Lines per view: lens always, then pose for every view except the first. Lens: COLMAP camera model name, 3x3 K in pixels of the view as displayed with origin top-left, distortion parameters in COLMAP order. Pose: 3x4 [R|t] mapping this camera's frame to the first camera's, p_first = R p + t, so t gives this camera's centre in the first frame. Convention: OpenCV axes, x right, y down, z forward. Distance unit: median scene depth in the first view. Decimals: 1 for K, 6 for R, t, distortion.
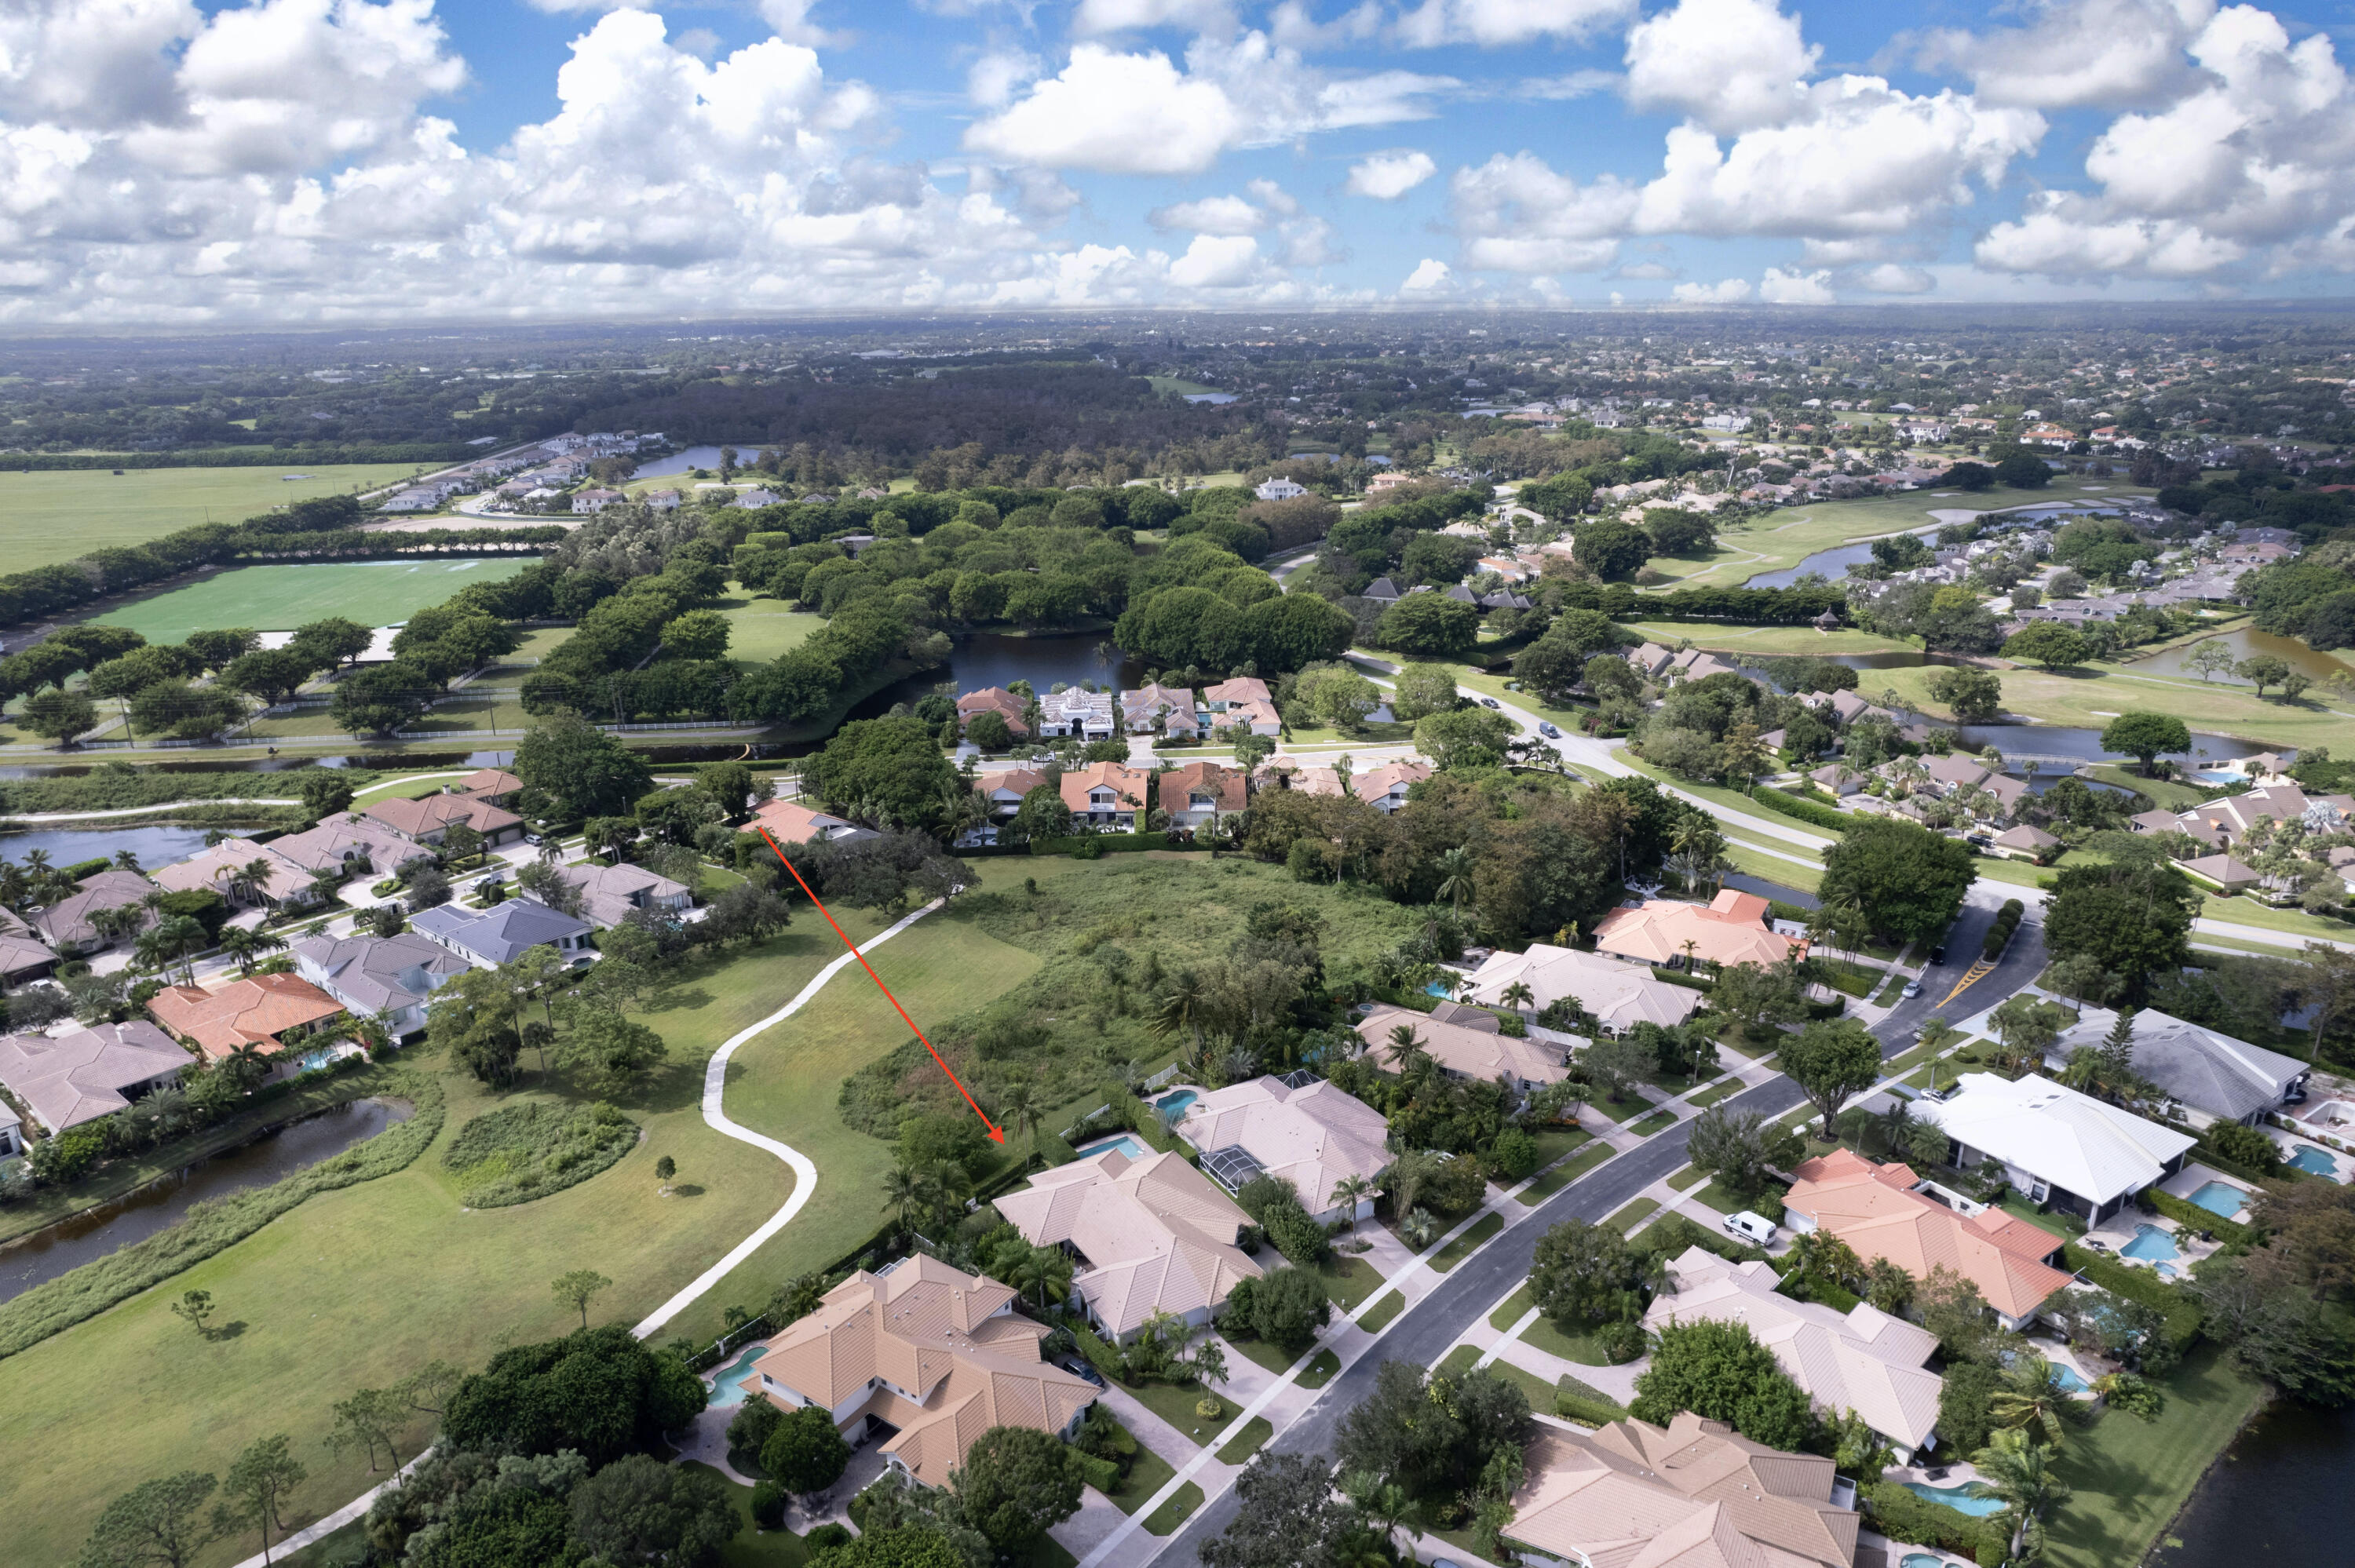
lens RADIAL K [[1501.3, 0, 1177.5], [0, 1501.3, 784.0], [0, 0, 1]] dist [-0.071270, 0.056514]
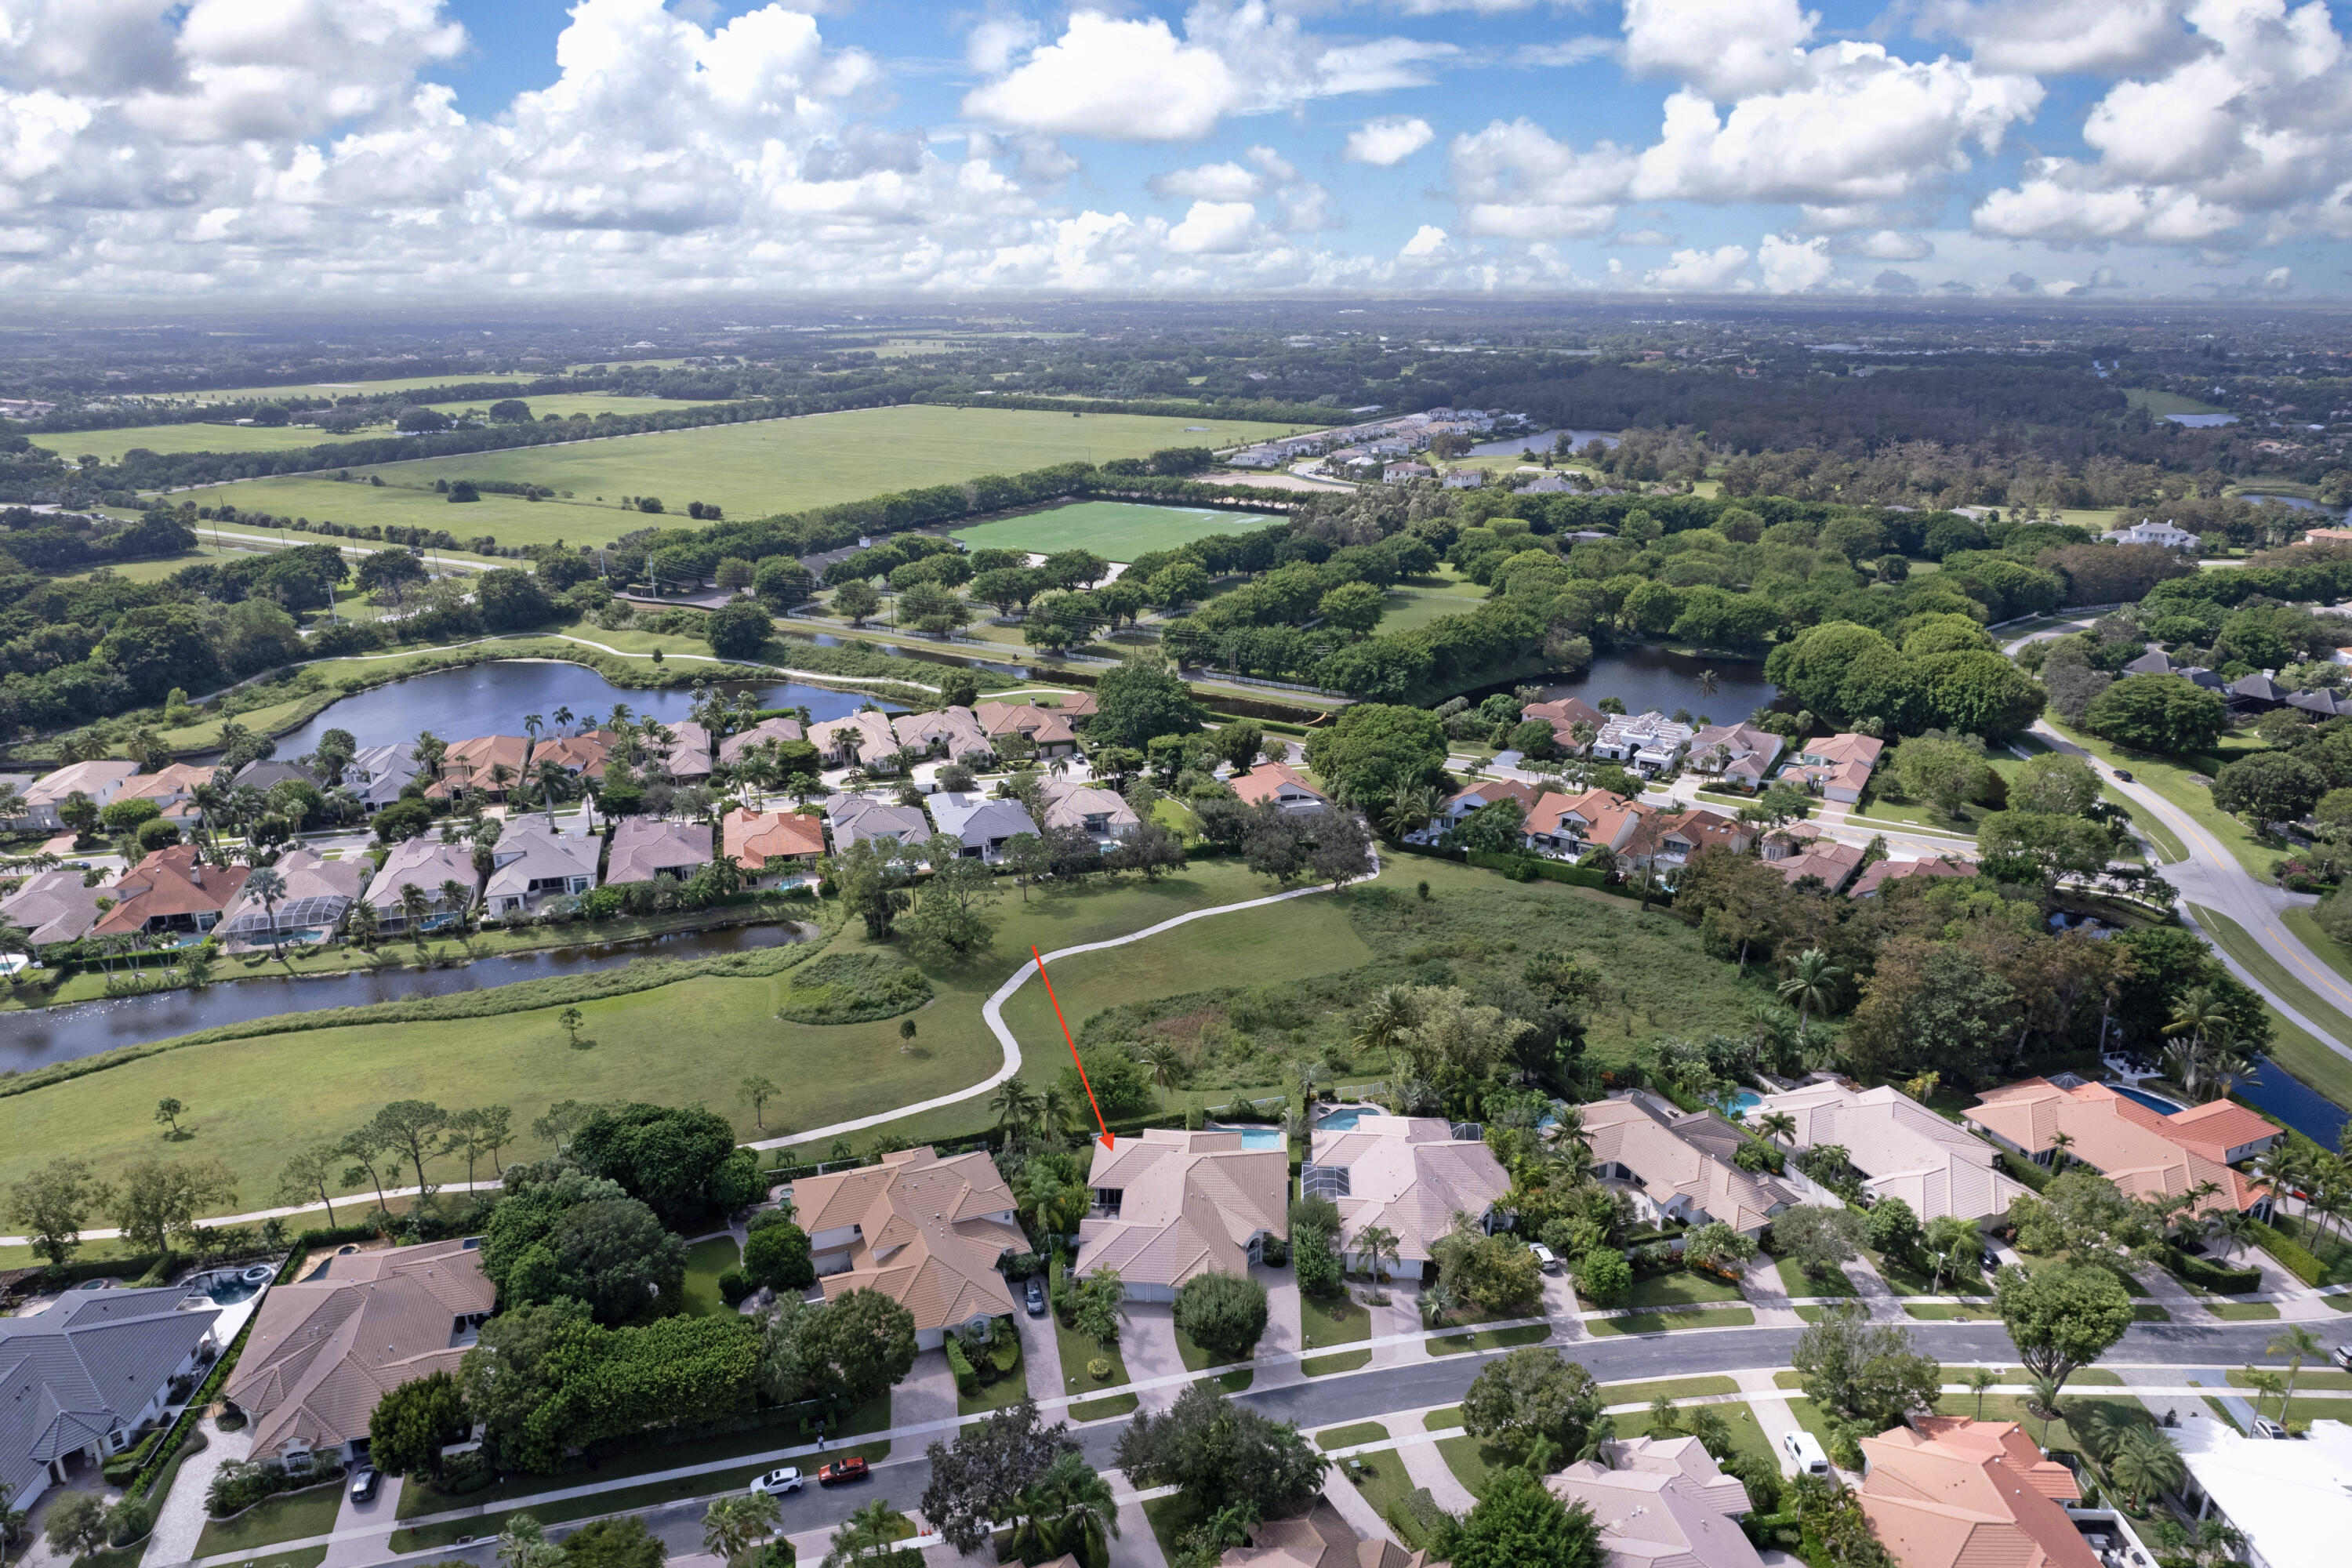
lens RADIAL K [[1540.7, 0, 1176.0], [0, 1540.7, 784.0], [0, 0, 1]] dist [-0.044508, 0.000661]
pose [[0.818766, 0.190279, -0.541679, 0.430237], [-0.188637, 0.980260, 0.059210, -0.042018], [0.542252, 0.053701, 0.838498, 0.079285]]
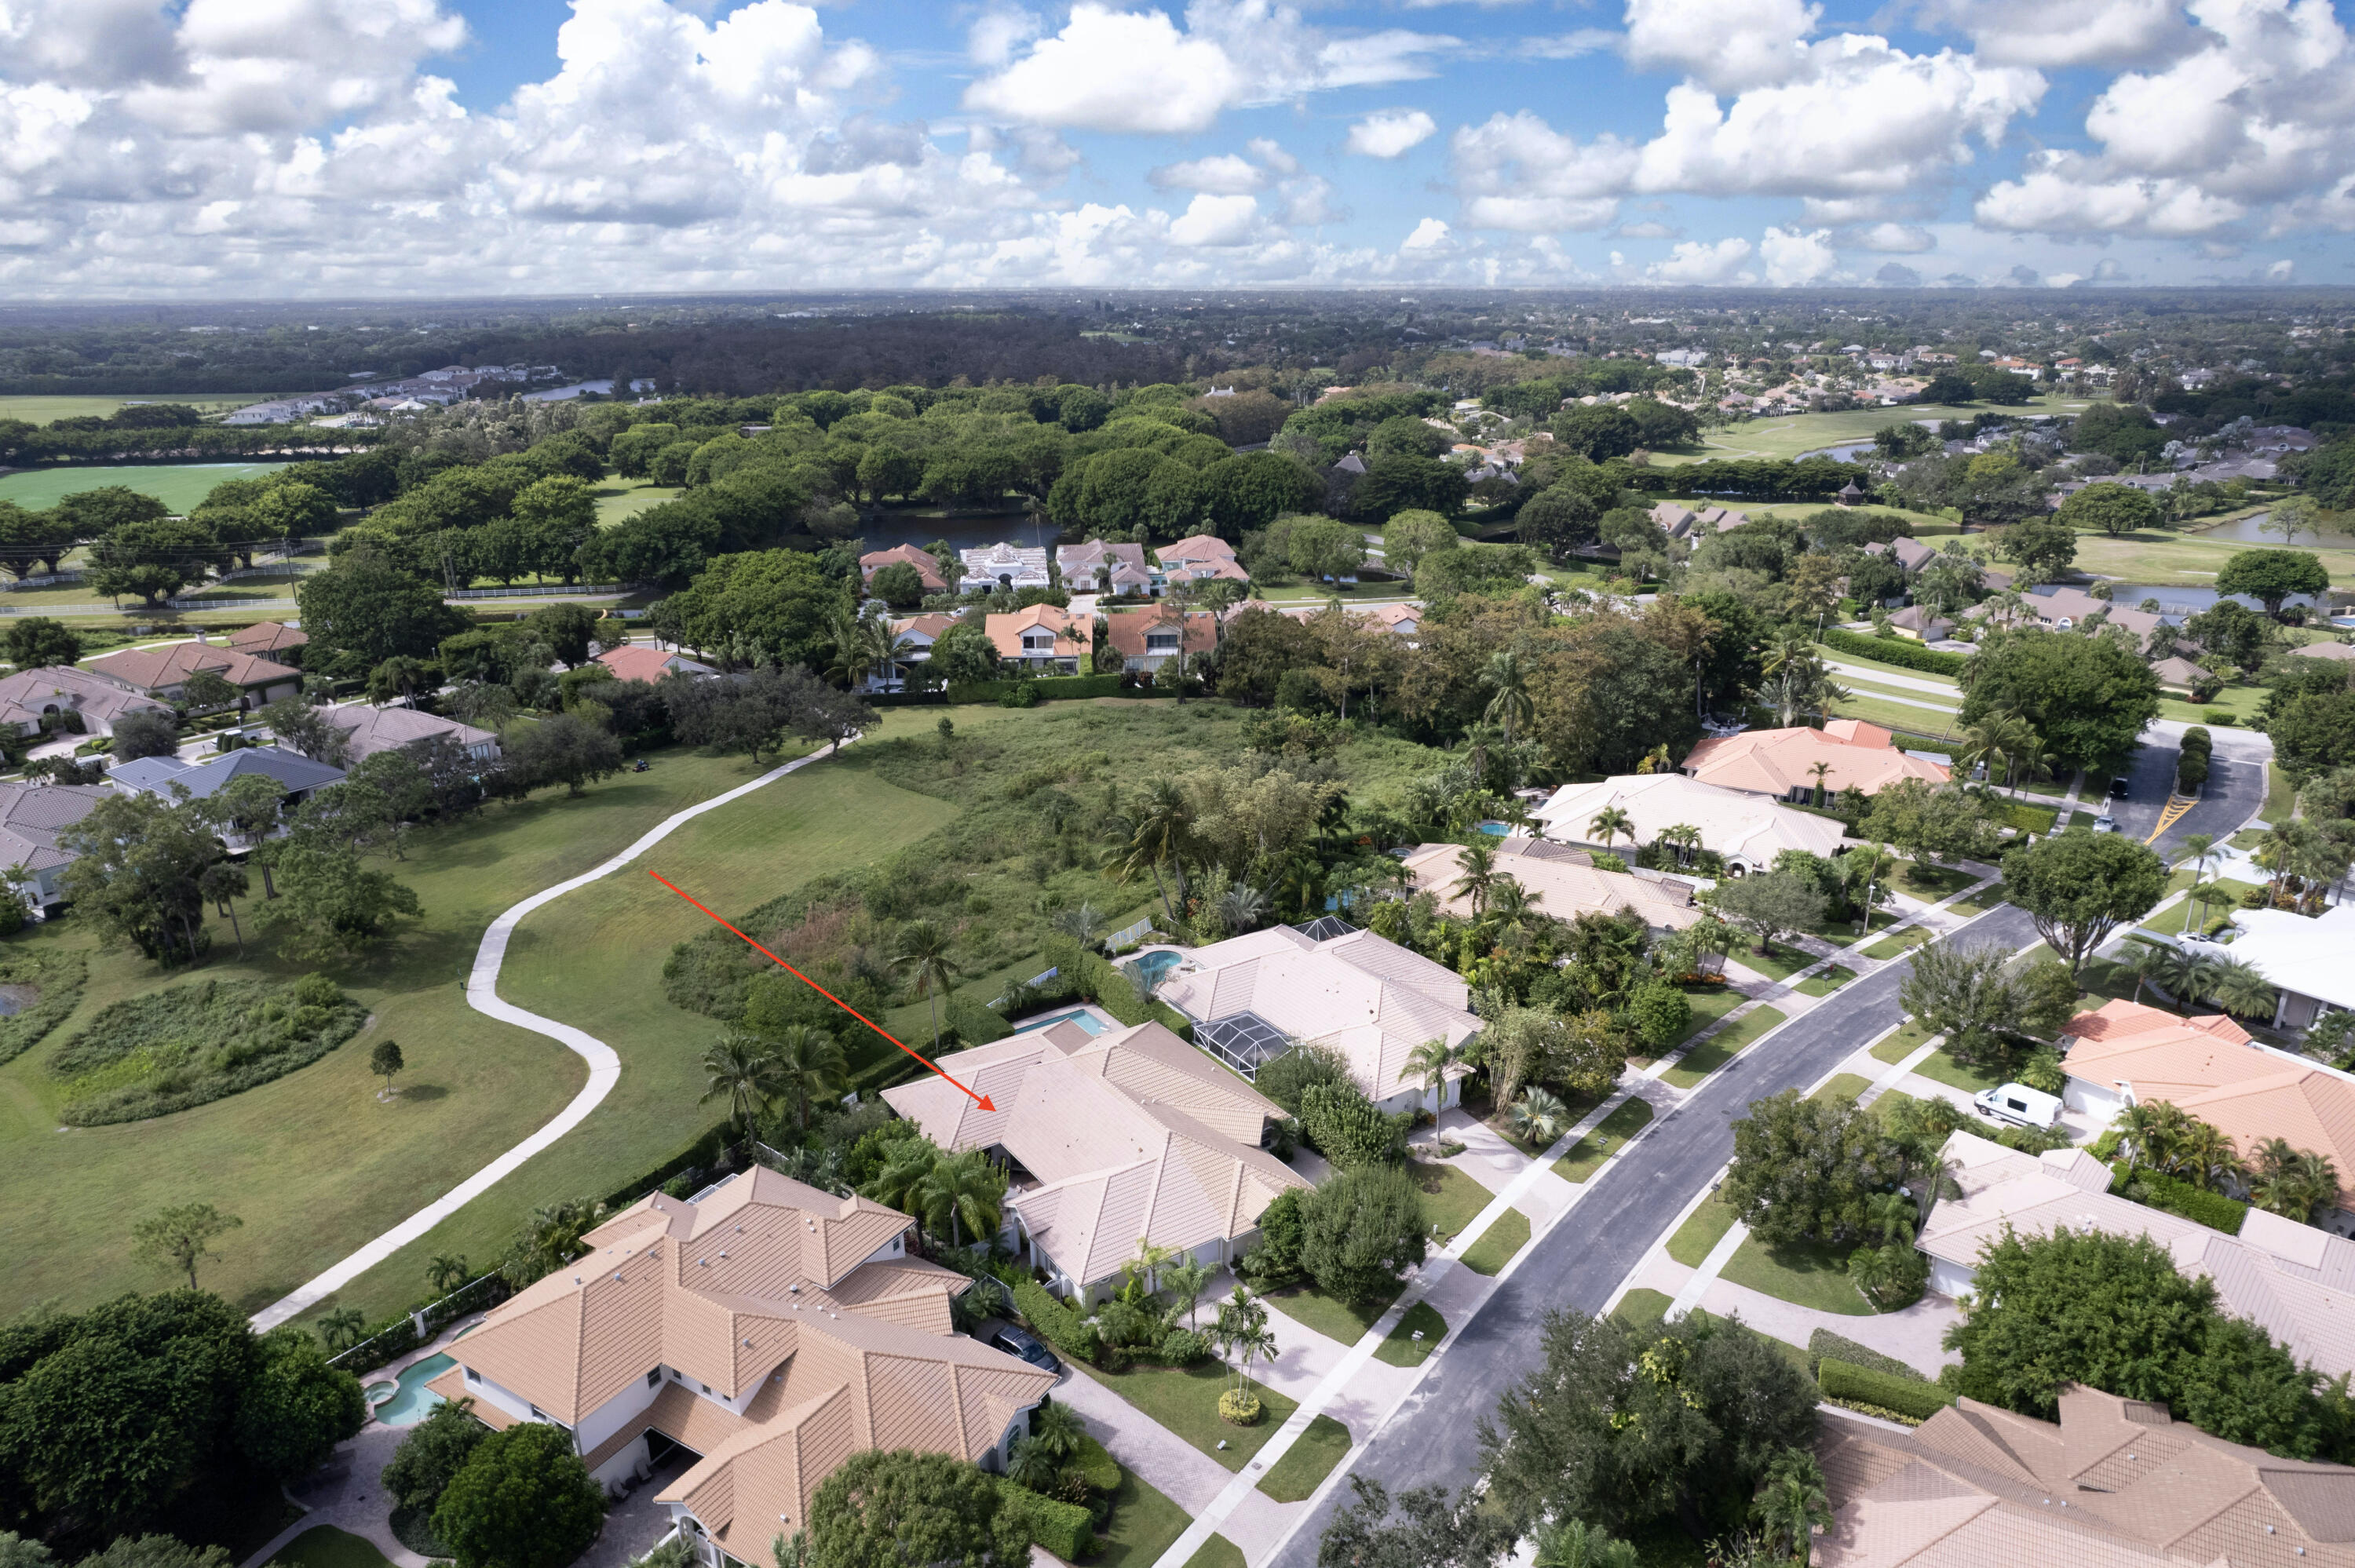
lens RADIAL K [[1509.7, 0, 1177.5], [0, 1509.7, 784.0], [0, 0, 1]] dist [-0.088092, 0.085128]
pose [[0.998877, -0.010153, 0.046286, -0.021511], [0.009700, 0.999903, 0.009994, 0.126883], [-0.046383, -0.009533, 0.998878, 0.311575]]
